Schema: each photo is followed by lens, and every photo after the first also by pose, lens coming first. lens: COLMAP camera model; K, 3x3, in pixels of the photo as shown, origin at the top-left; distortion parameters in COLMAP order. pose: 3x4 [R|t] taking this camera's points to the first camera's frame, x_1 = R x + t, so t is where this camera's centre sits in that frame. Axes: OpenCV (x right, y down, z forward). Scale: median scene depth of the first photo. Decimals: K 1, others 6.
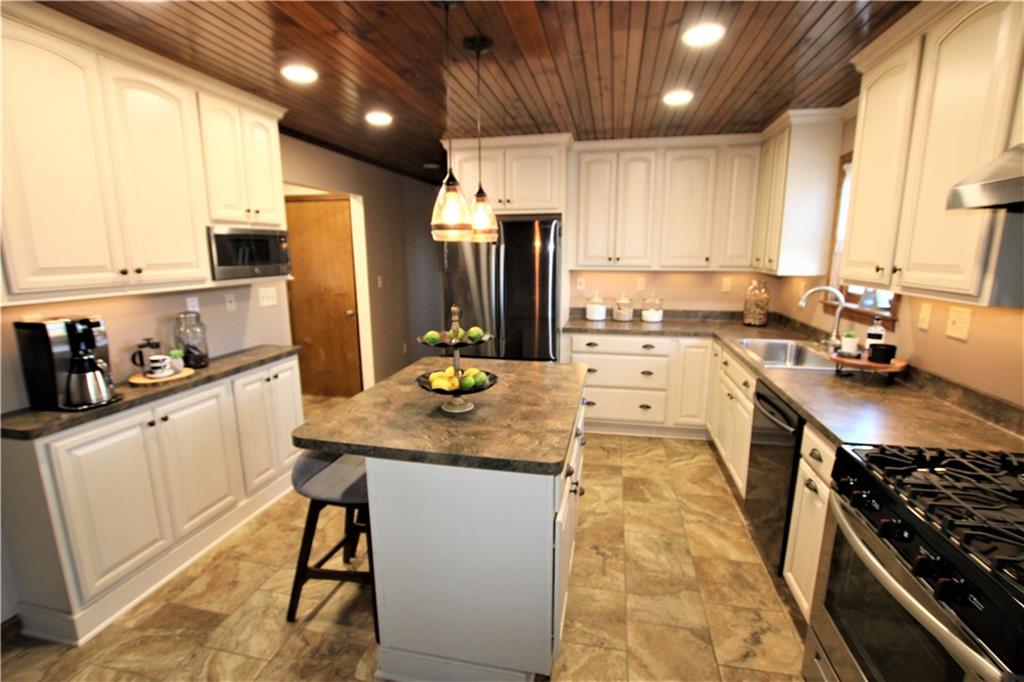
lens RADIAL K [[478.9, 0, 512.2], [0, 478.9, 344.4], [0, 0, 1]] dist [-0.010144, 0.000533]
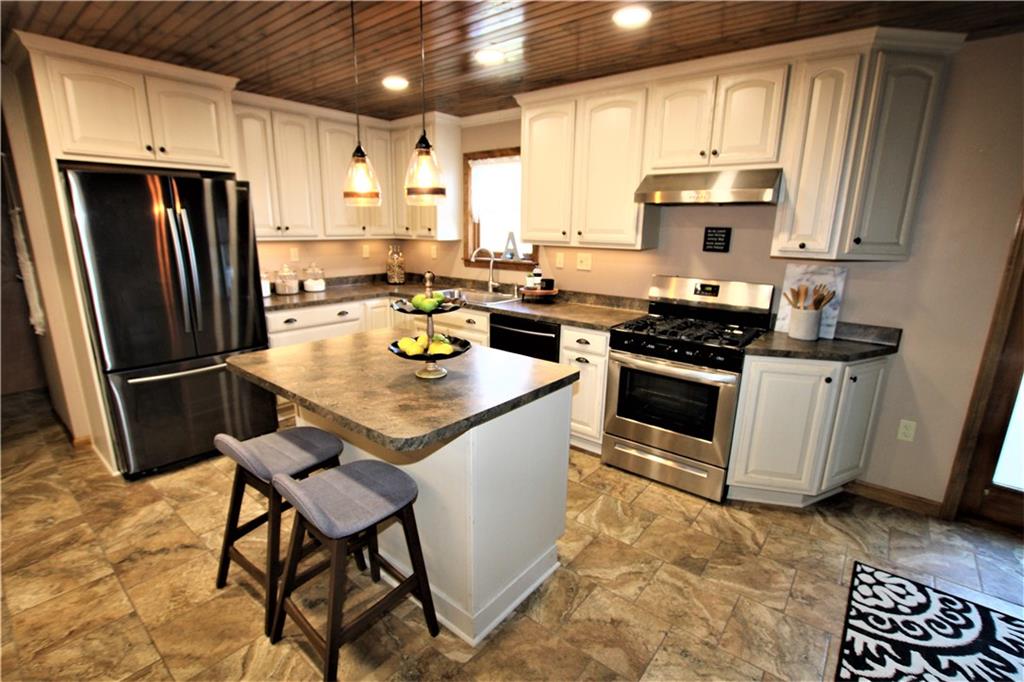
lens RADIAL K [[478.9, 0, 505.7], [0, 478.9, 345.2], [0, 0, 1]] dist [-0.010144, 0.000533]
pose [[0.469040, -0.206492, 0.858698, -0.463834], [0.157016, 0.976291, 0.149004, -0.027580], [-0.869107, 0.064941, 0.490342, 0.190274]]
